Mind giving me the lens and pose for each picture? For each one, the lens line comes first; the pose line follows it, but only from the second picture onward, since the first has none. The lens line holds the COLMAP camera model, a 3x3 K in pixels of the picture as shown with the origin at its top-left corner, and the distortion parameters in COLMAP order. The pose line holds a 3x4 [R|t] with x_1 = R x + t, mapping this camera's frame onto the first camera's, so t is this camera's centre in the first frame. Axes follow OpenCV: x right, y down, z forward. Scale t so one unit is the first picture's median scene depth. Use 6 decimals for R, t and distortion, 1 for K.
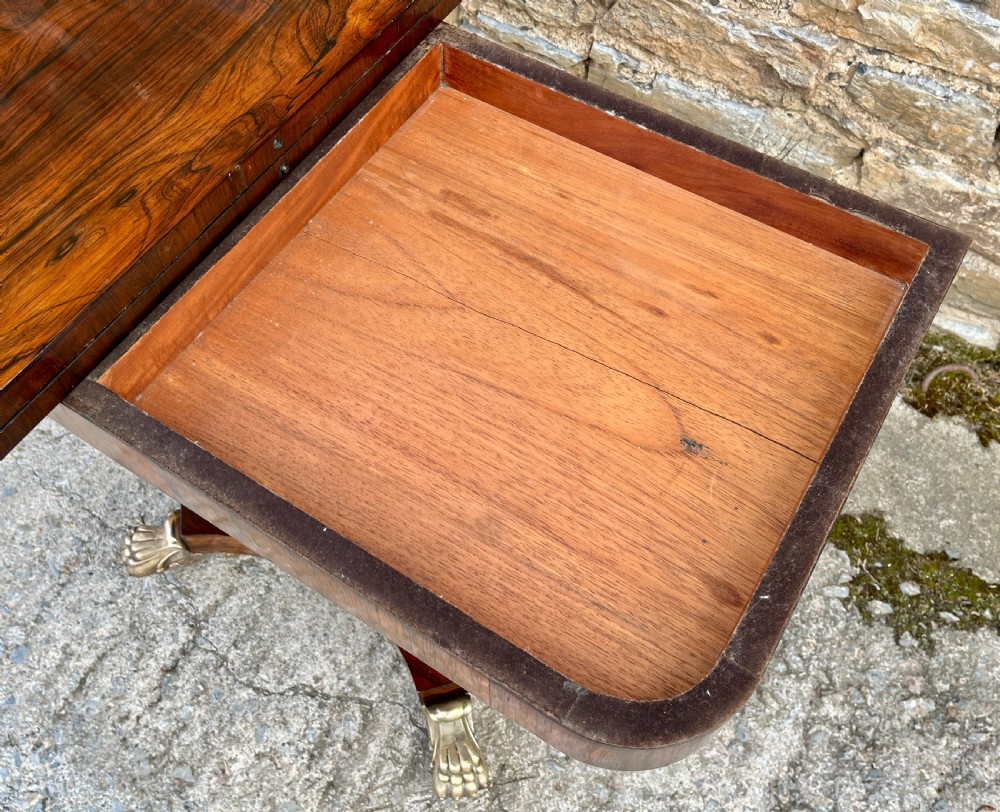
lens RADIAL K [[934.8, 0, 498.0], [0, 934.8, 371.7], [0, 0, 1]] dist [0.030055, 0.000000]
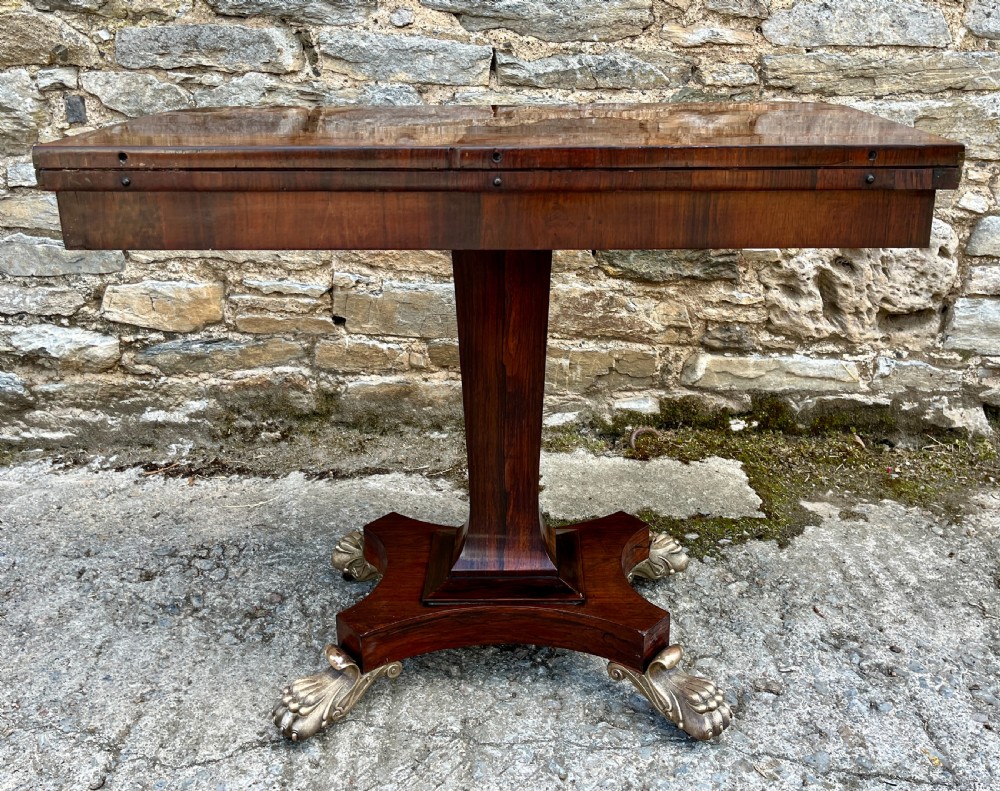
lens RADIAL K [[973.4, 0, 528.7], [0, 973.4, 305.5], [0, 0, 1]] dist [0.031815, 0.000000]
pose [[0.875584, -0.139270, 0.462555, -0.359113], [0.405586, 0.732075, -0.547327, 0.672934], [-0.262398, 0.666836, 0.697479, -0.106943]]
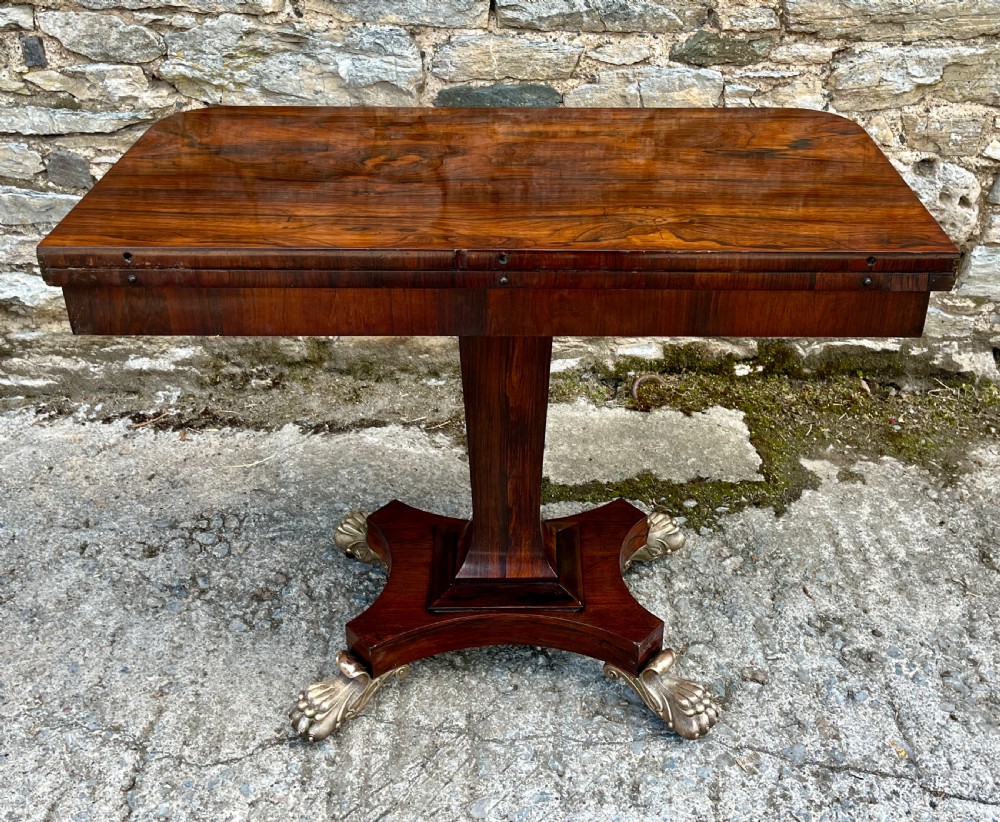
lens RADIAL K [[1096.4, 0, 555.4], [0, 1096.4, 297.0], [0, 0, 1]] dist [0.032576, 0.000000]
pose [[0.863729, -0.220558, 0.453129, -0.376146], [0.413239, 0.824617, -0.386317, 0.529061], [-0.288452, 0.520924, 0.803389, -0.350873]]
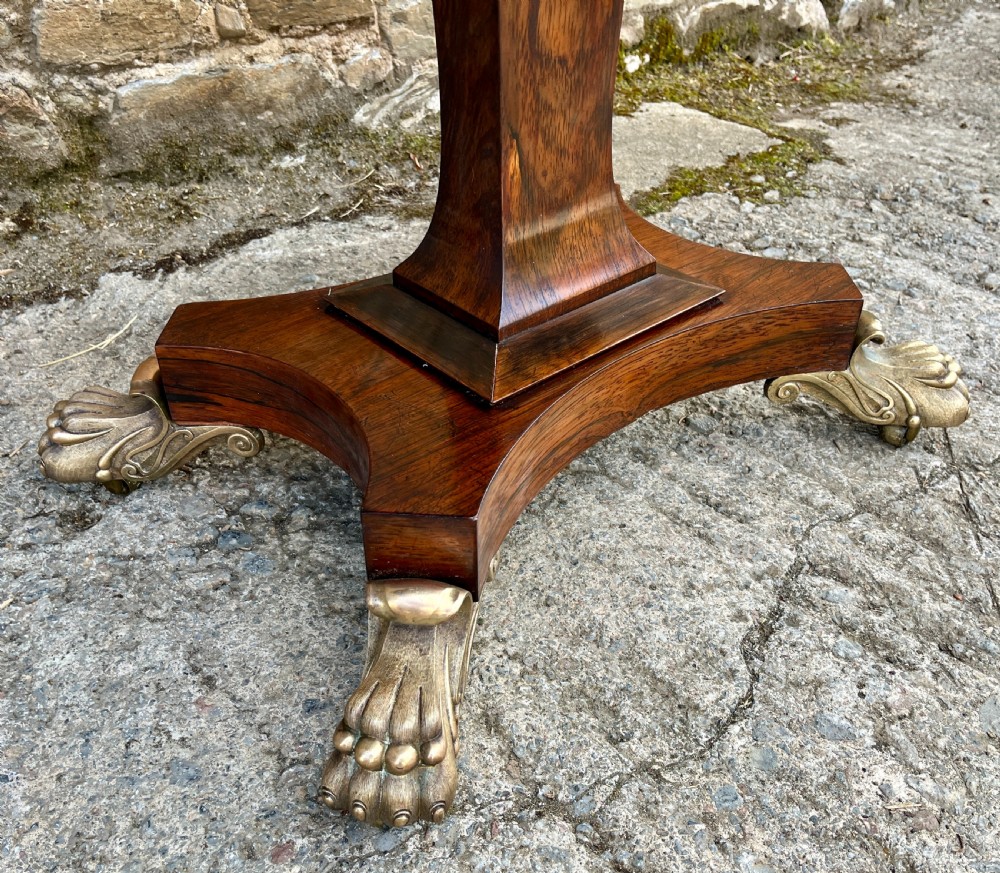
lens RADIAL K [[952.6, 0, 513.3], [0, 952.6, 455.1], [0, 0, 1]] dist [0.033403, 0.000000]
pose [[0.361147, -0.547970, 0.754521, -0.561652], [0.782105, 0.618626, 0.074926, 0.142278], [-0.507823, 0.563055, 0.651985, 0.675579]]
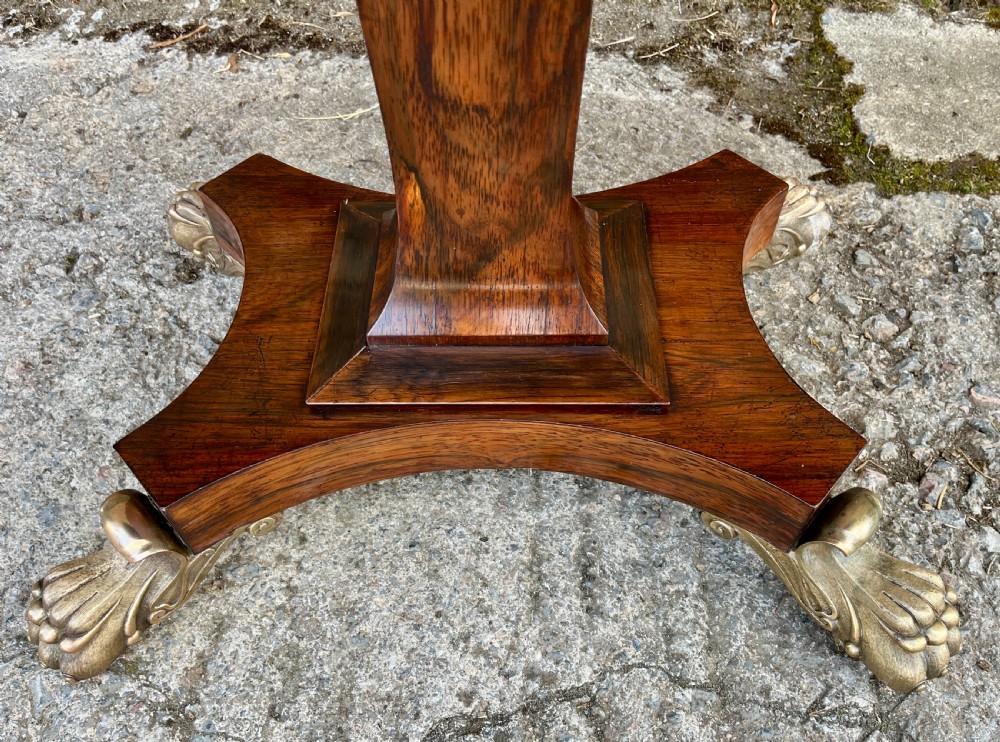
lens RADIAL K [[815.0, 0, 503.4], [0, 815.0, 387.6], [0, 0, 1]] dist [0.050028, -0.051771]
pose [[0.897938, -0.362911, 0.249002, -0.221138], [0.379038, 0.925198, -0.018425, 0.189659], [-0.223689, 0.110926, 0.968328, 0.551962]]
